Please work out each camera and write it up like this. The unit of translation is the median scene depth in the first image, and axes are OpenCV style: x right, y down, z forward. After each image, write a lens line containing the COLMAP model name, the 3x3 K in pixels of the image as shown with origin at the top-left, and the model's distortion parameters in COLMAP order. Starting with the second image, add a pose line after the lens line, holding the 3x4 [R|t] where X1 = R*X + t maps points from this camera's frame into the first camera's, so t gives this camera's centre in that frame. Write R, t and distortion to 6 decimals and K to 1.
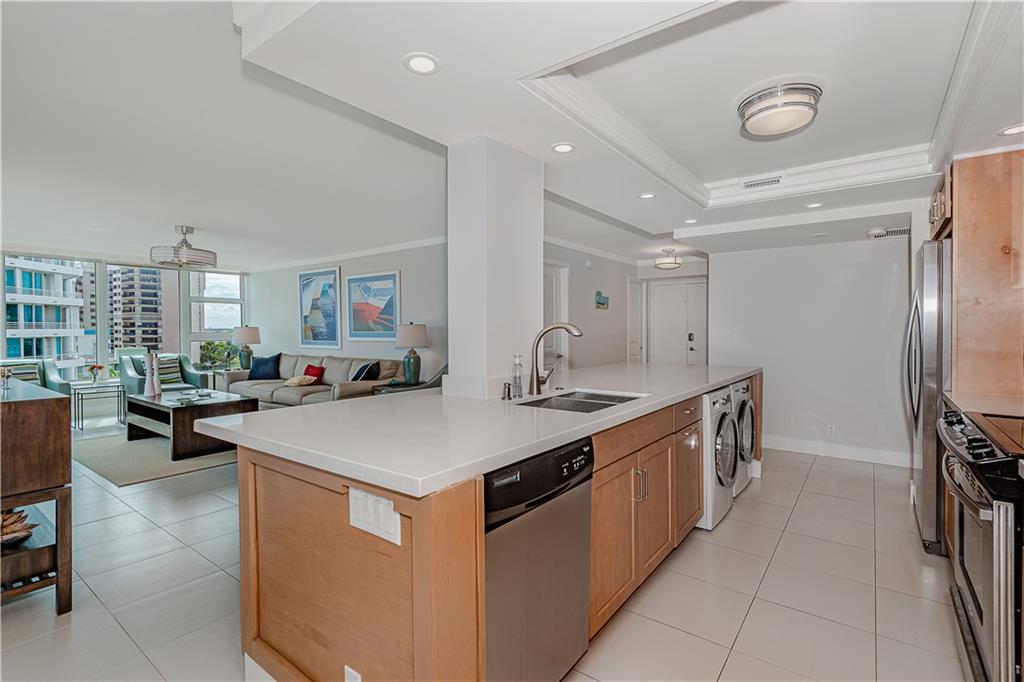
lens RADIAL K [[472.8, 0, 515.9], [0, 472.8, 335.7], [0, 0, 1]] dist [0.003667, -0.000260]
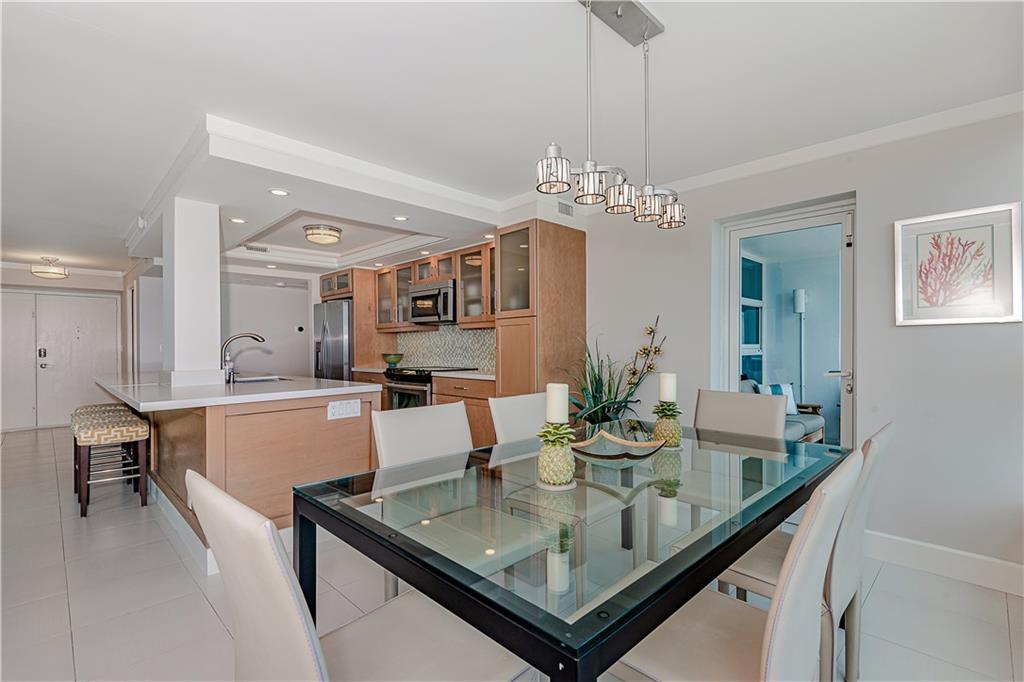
lens RADIAL K [[472.8, 0, 515.9], [0, 472.8, 335.7], [0, 0, 1]] dist [0.003667, -0.000260]
pose [[0.142036, 0.020163, 0.989656, -1.036613], [0.020223, 0.999525, -0.023266, 0.027510], [-0.989655, 0.023318, 0.141560, -0.094446]]
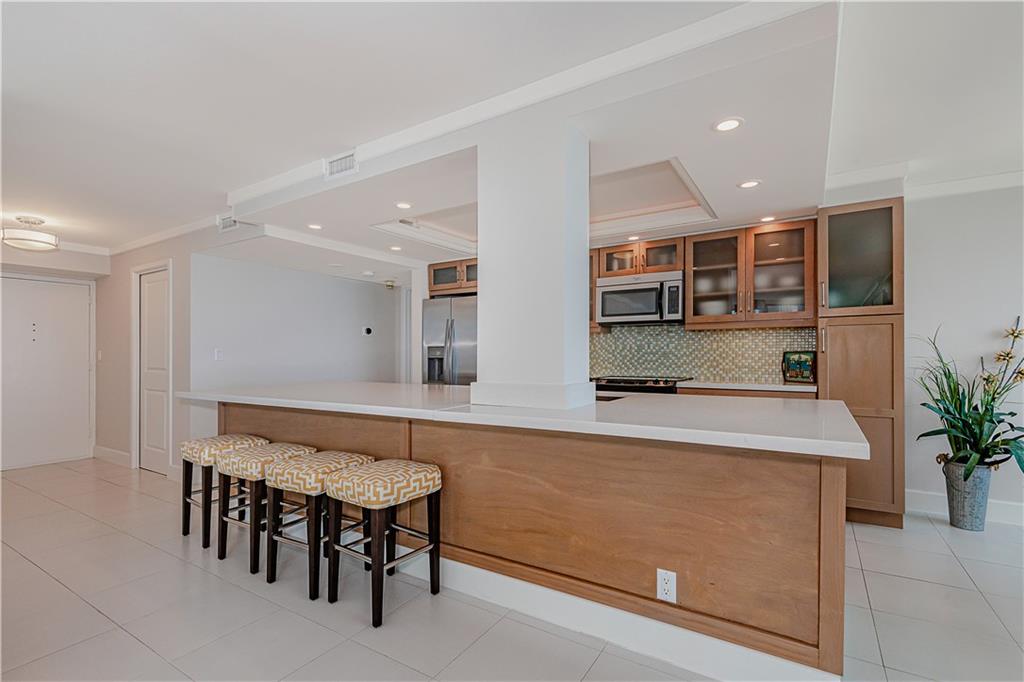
lens RADIAL K [[463.4, 0, 507.5], [0, 463.4, 350.9], [0, 0, 1]] dist [-0.001870, -0.000581]
pose [[-0.085398, 0.010126, 0.996295, -0.750588], [0.016920, 0.999819, -0.008711, 0.024095], [-0.996203, 0.016113, -0.085554, 0.933486]]
